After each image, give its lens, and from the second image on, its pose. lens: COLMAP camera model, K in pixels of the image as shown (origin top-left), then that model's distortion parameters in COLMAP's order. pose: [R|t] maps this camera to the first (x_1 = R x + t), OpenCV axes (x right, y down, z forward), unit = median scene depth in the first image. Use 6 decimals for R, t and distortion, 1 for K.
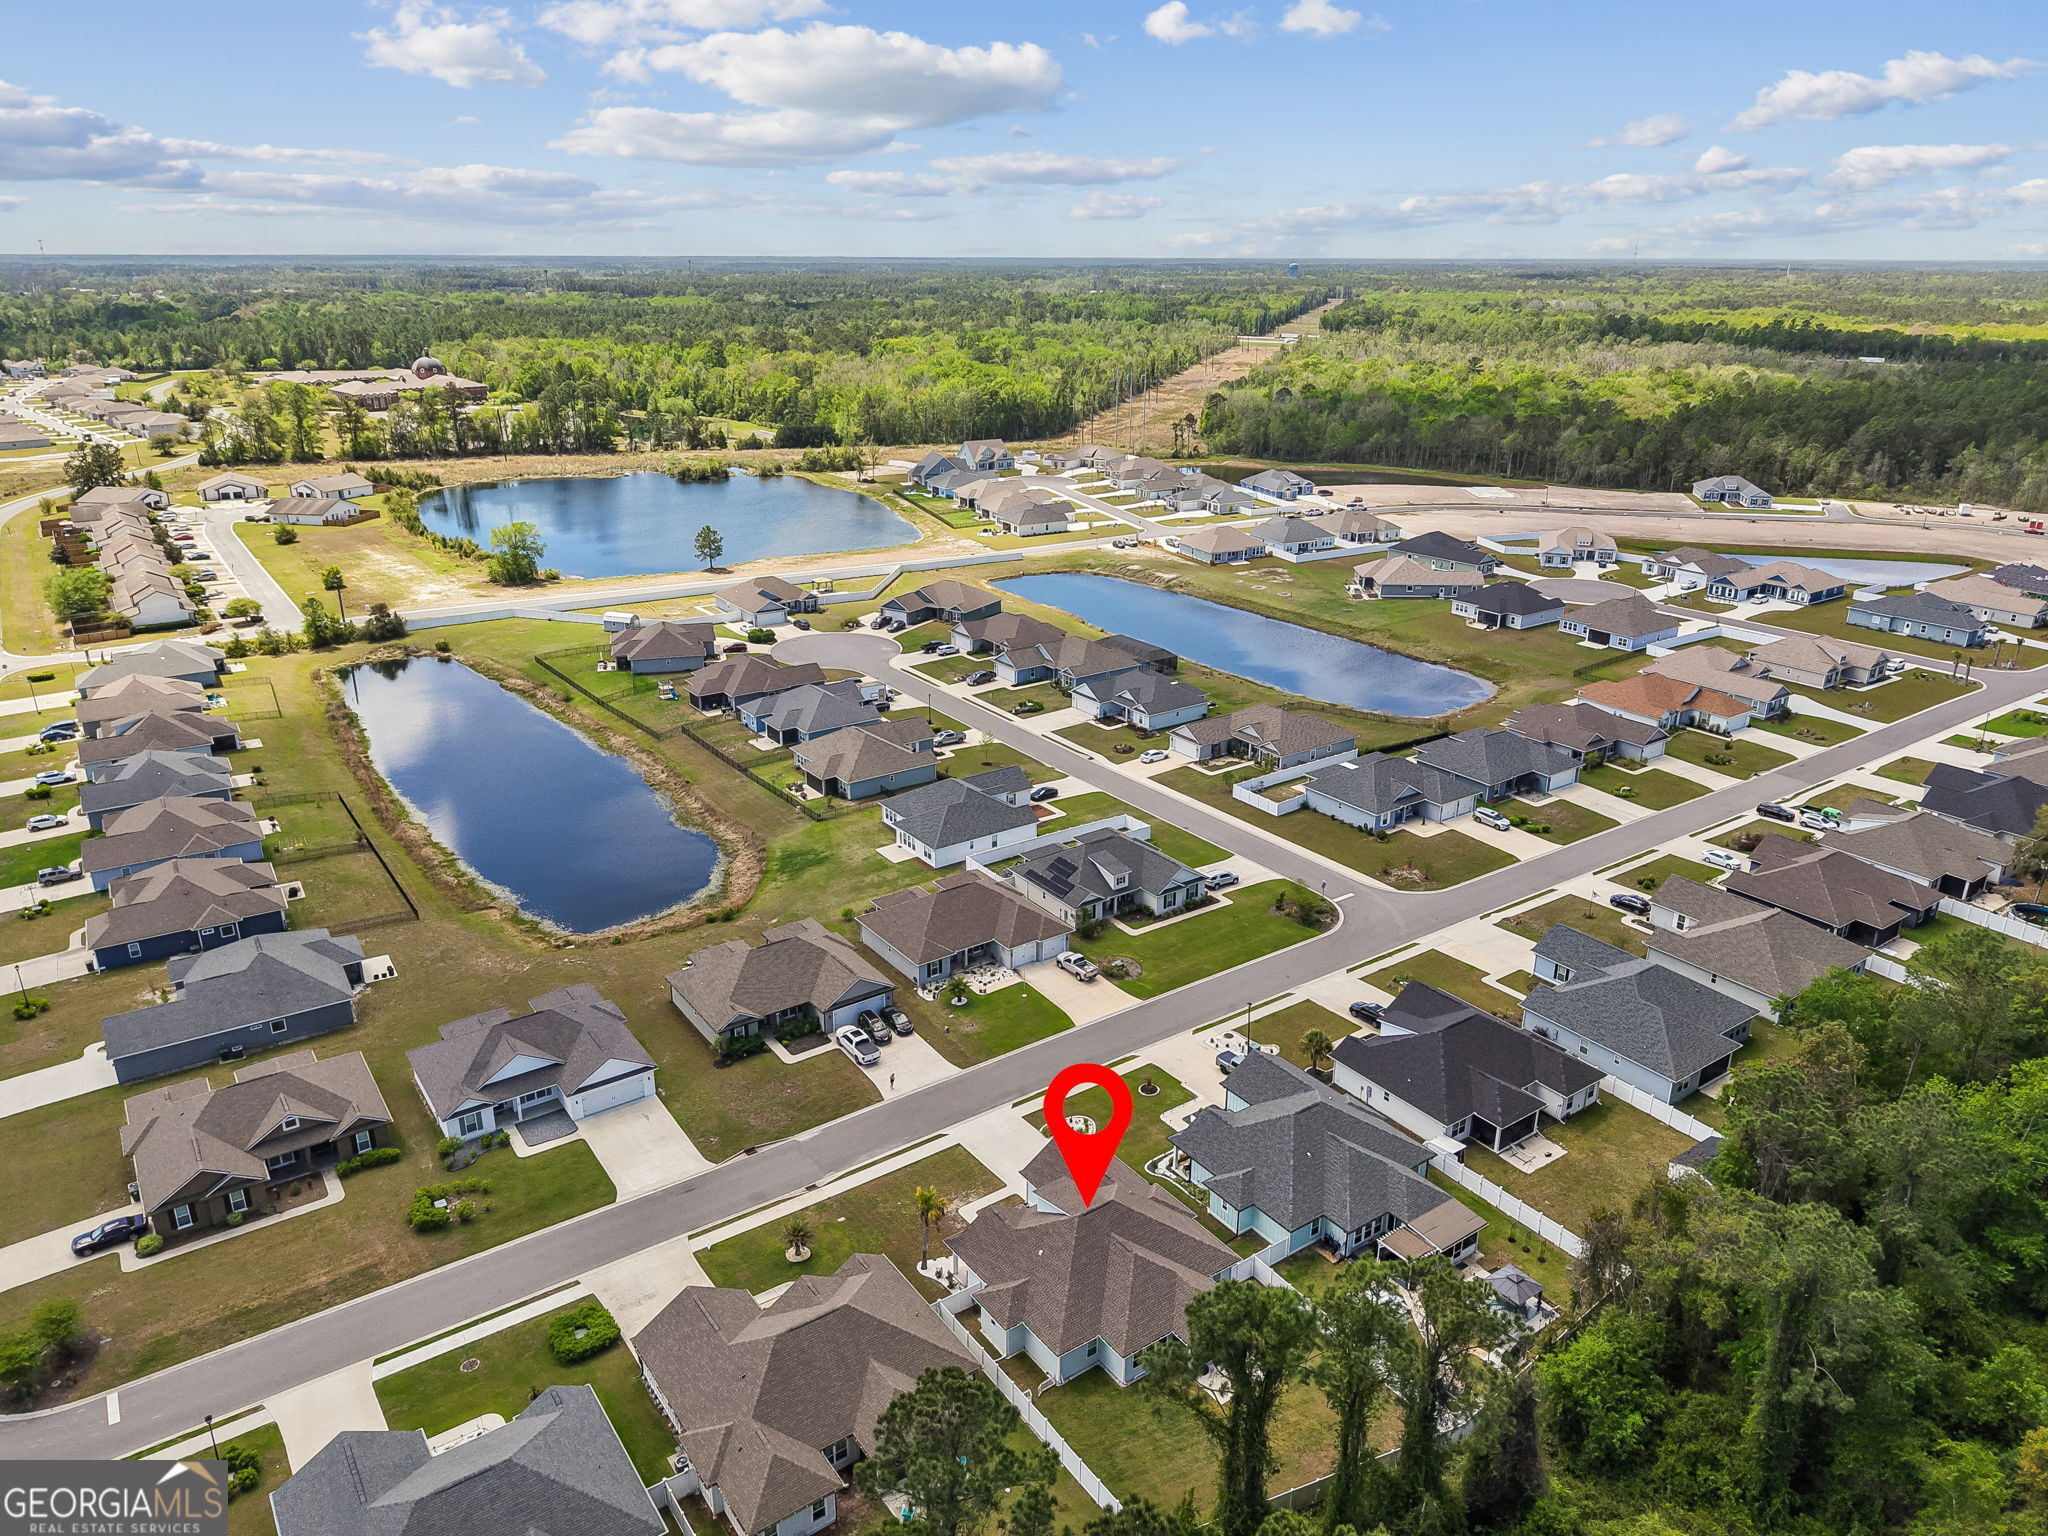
lens RADIAL K [[1375.9, 0, 1034.4], [0, 1375.9, 780.6], [0, 0, 1]] dist [0.048686, -0.058363]
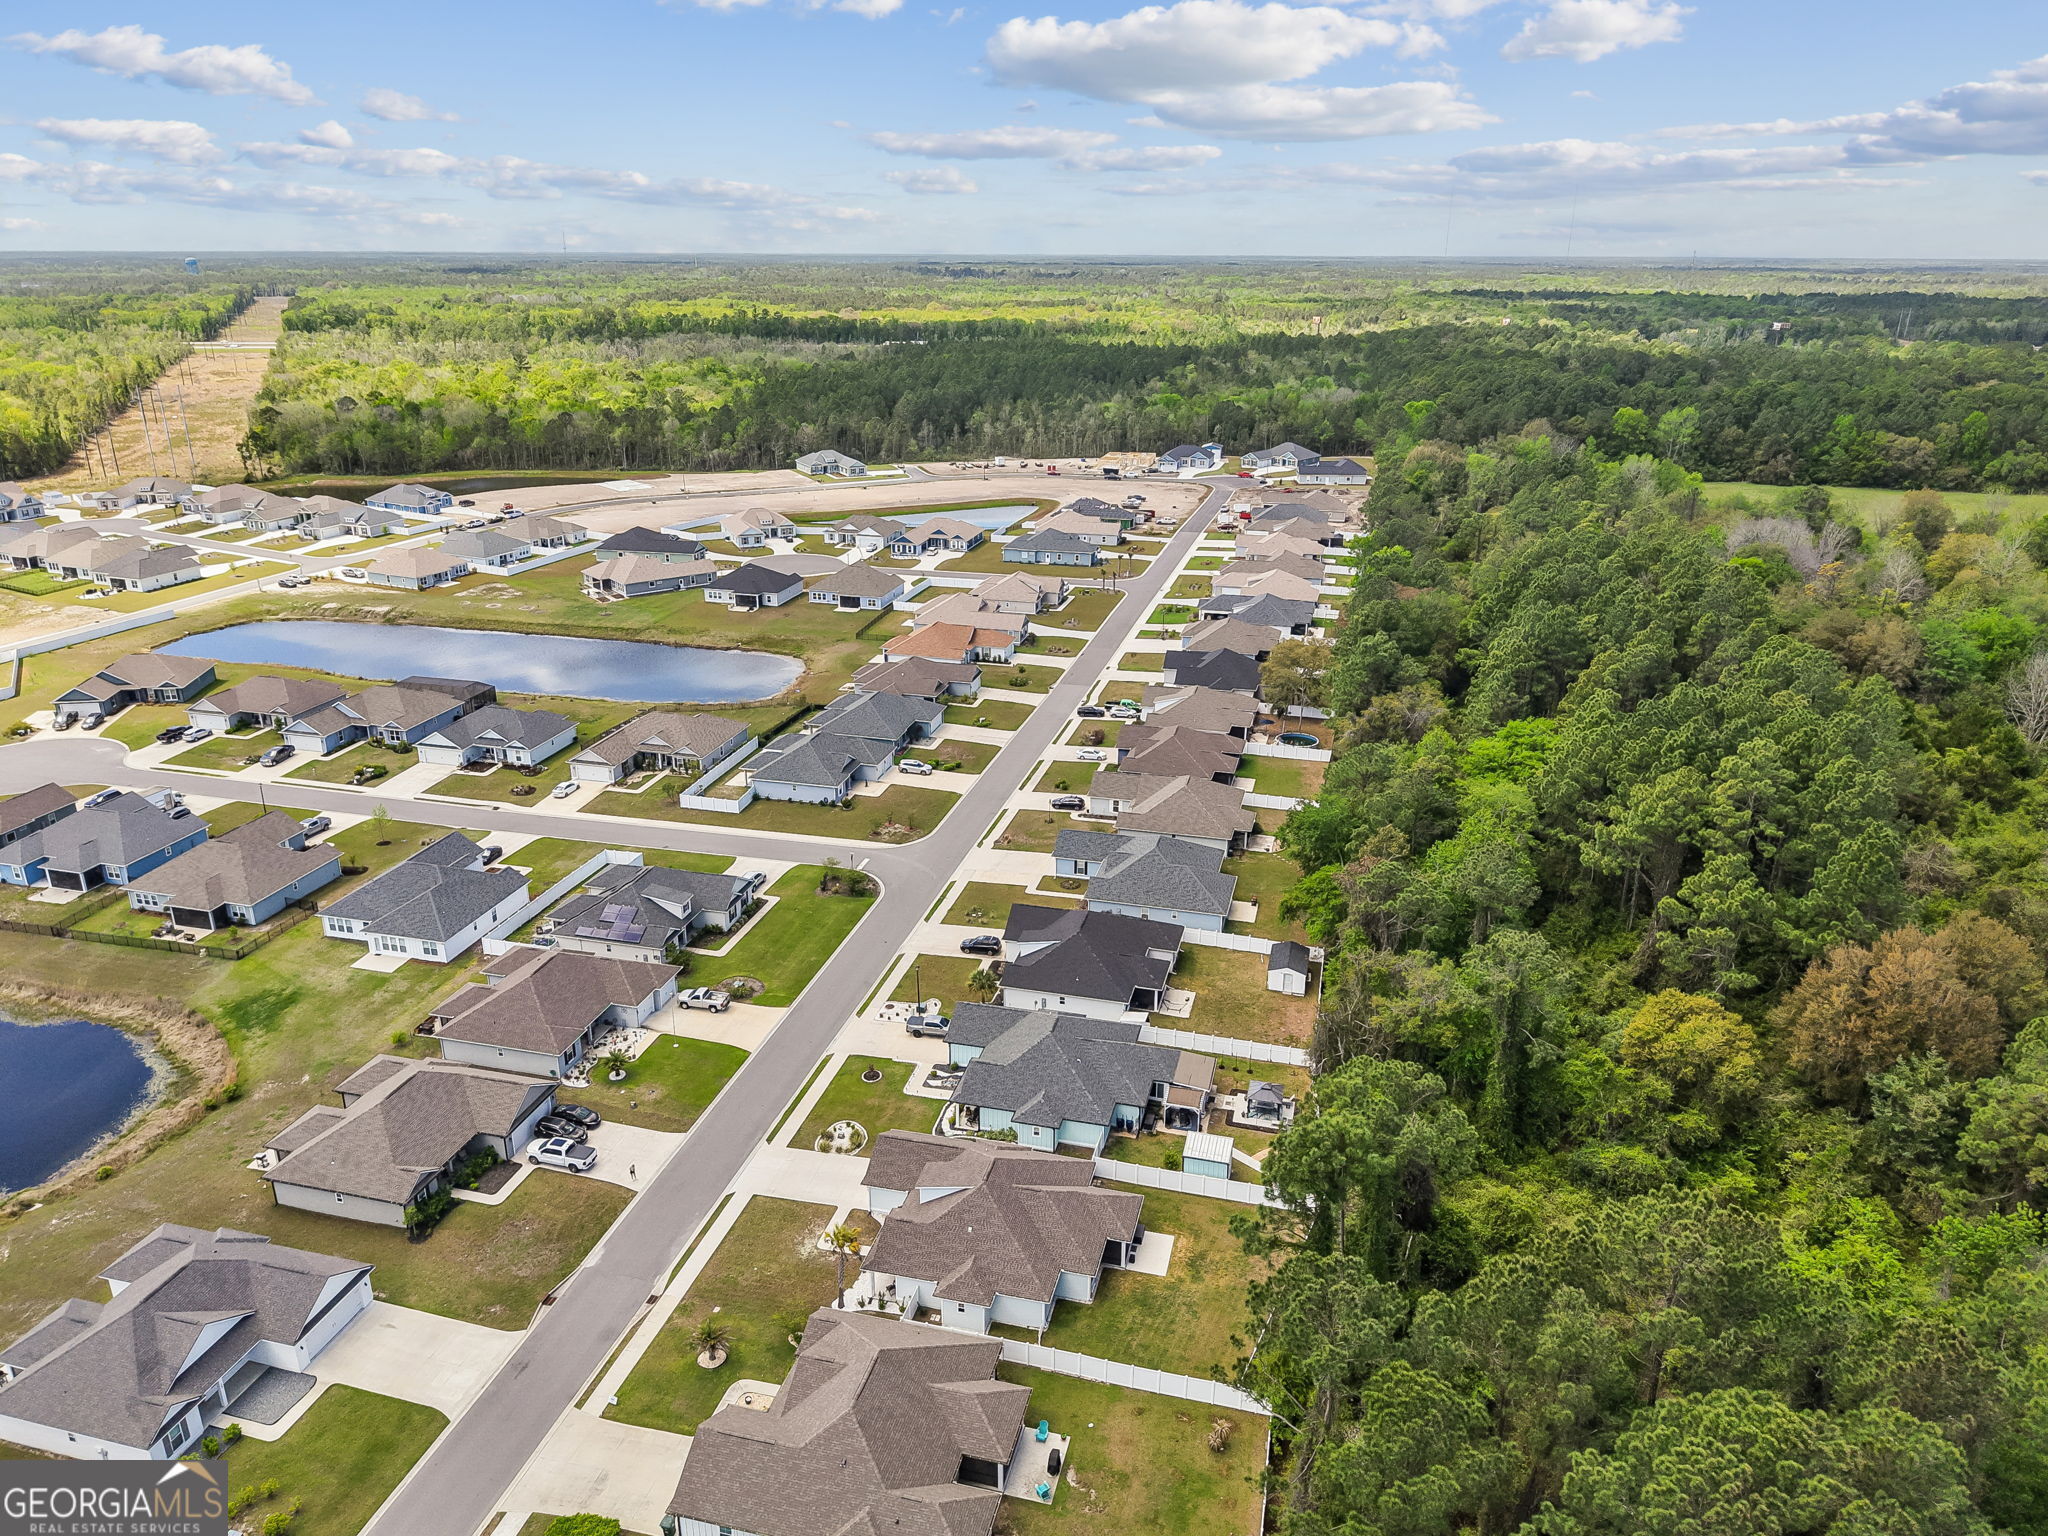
lens RADIAL K [[1375.9, 0, 1032.0], [0, 1375.9, 769.3], [0, 0, 1]] dist [0.048686, -0.058363]
pose [[0.760543, -0.227809, 0.608011, -0.252674], [0.229614, 0.970284, 0.076327, -0.031254], [-0.607332, 0.081558, 0.790251, 0.059090]]
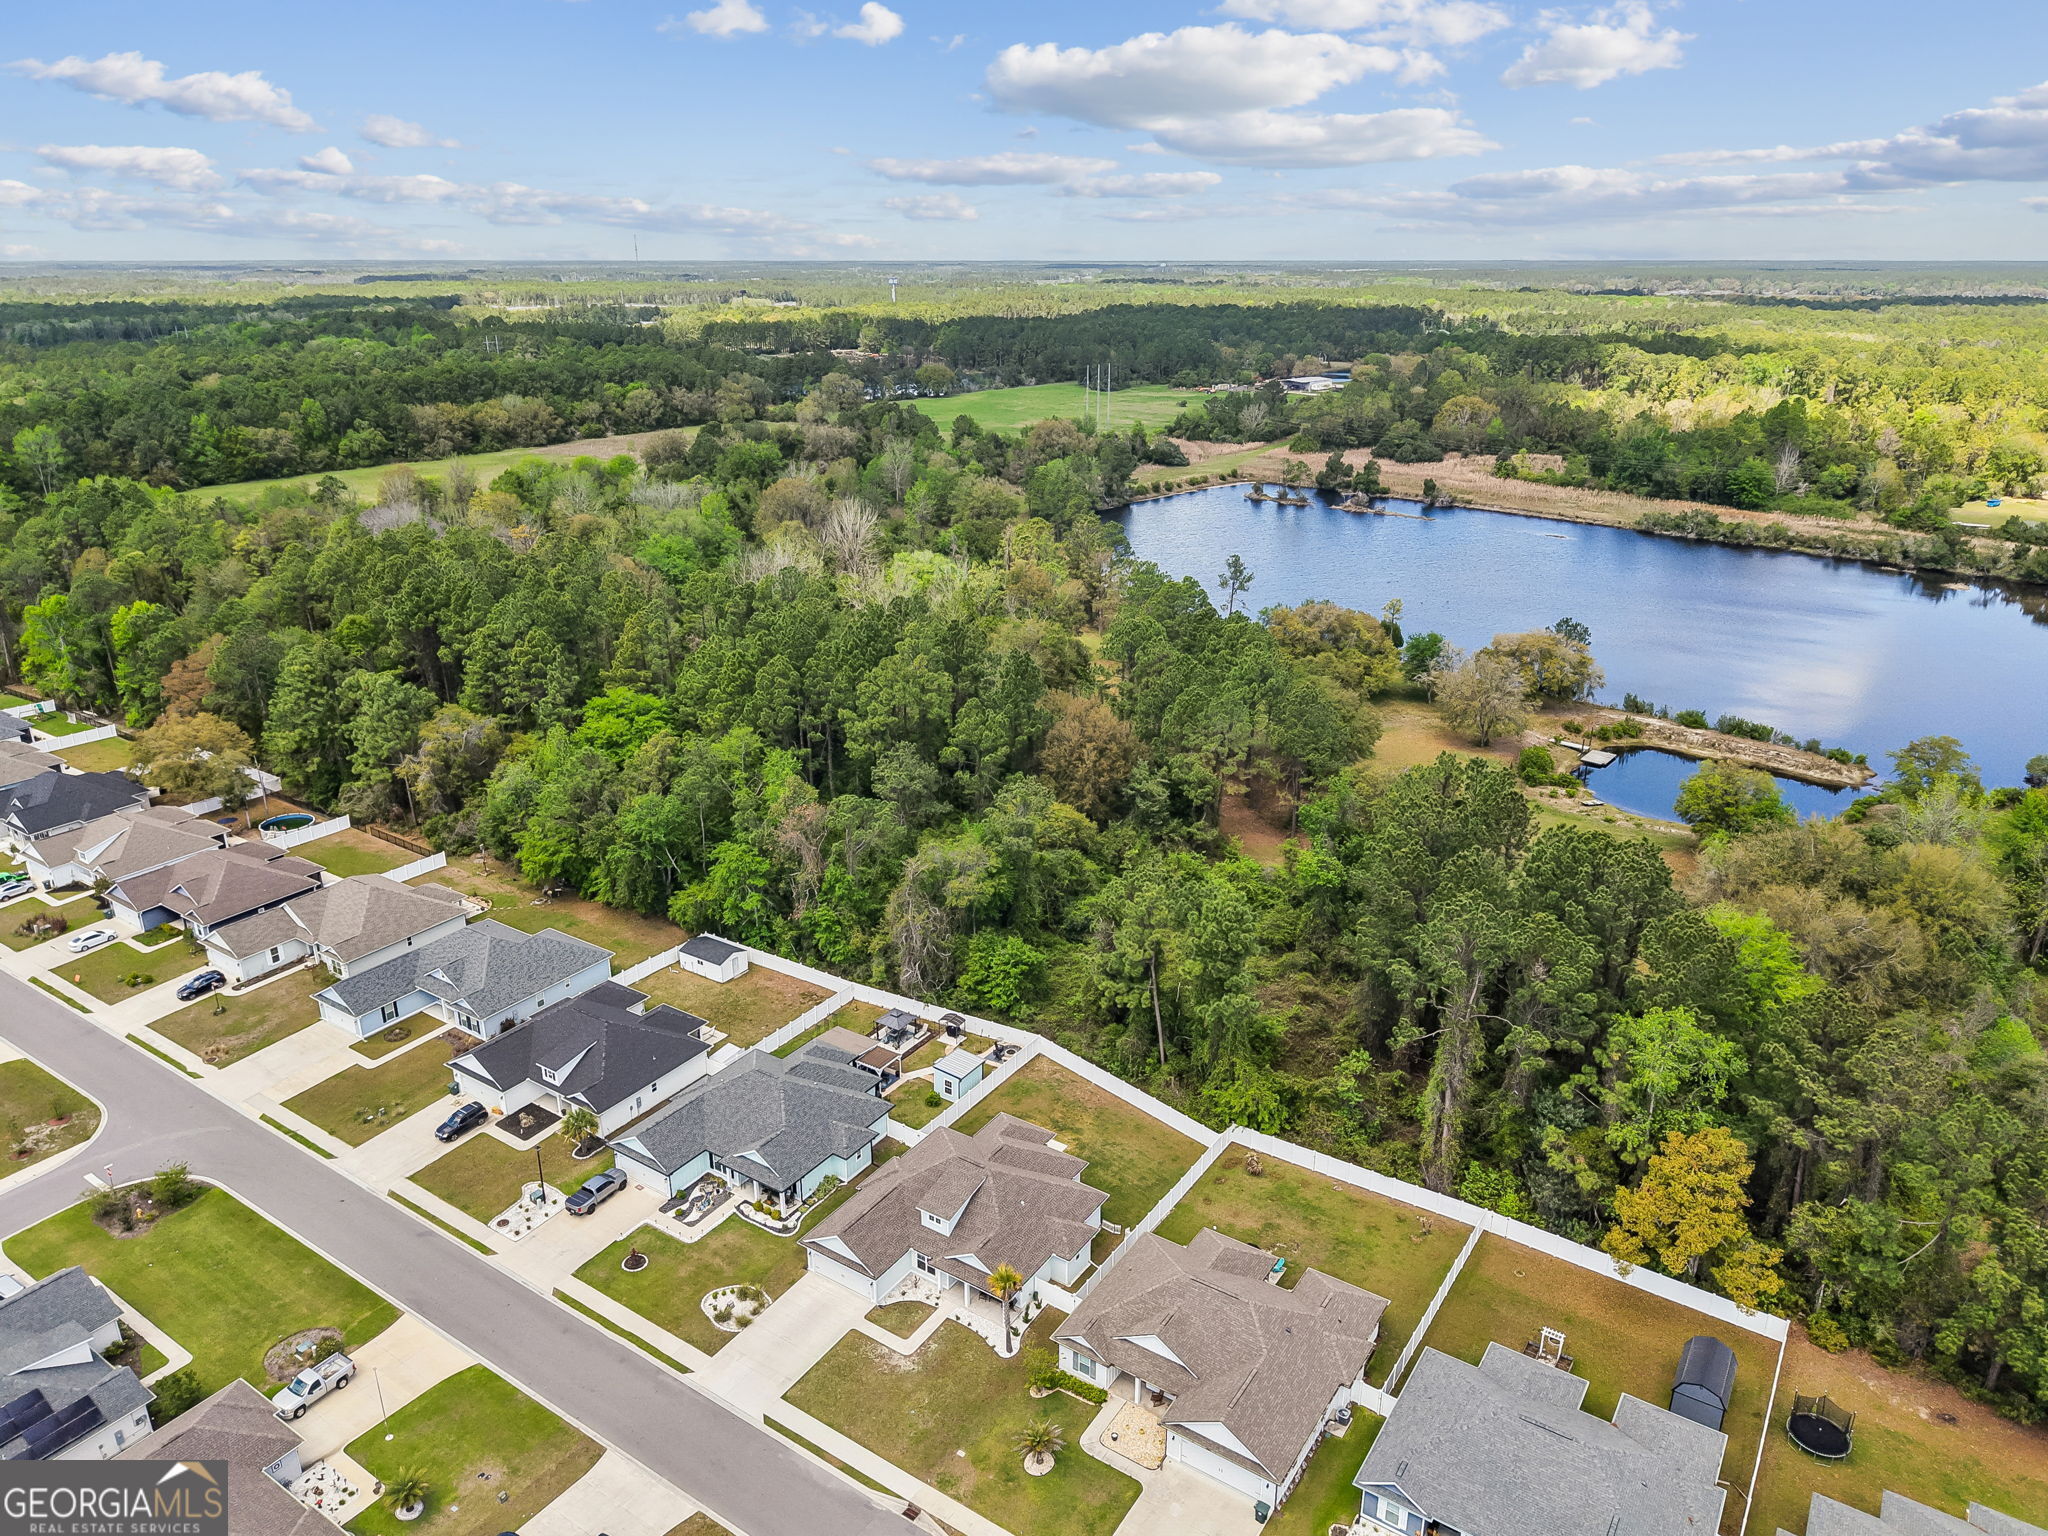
lens RADIAL K [[1375.9, 0, 1023.9], [0, 1375.9, 761.6], [0, 0, 1]] dist [0.048686, -0.058363]
pose [[-0.352572, -0.323927, 0.877932, -0.404220], [0.333372, 0.833147, 0.441282, -0.203207], [-0.874389, 0.448261, -0.185756, 0.512573]]
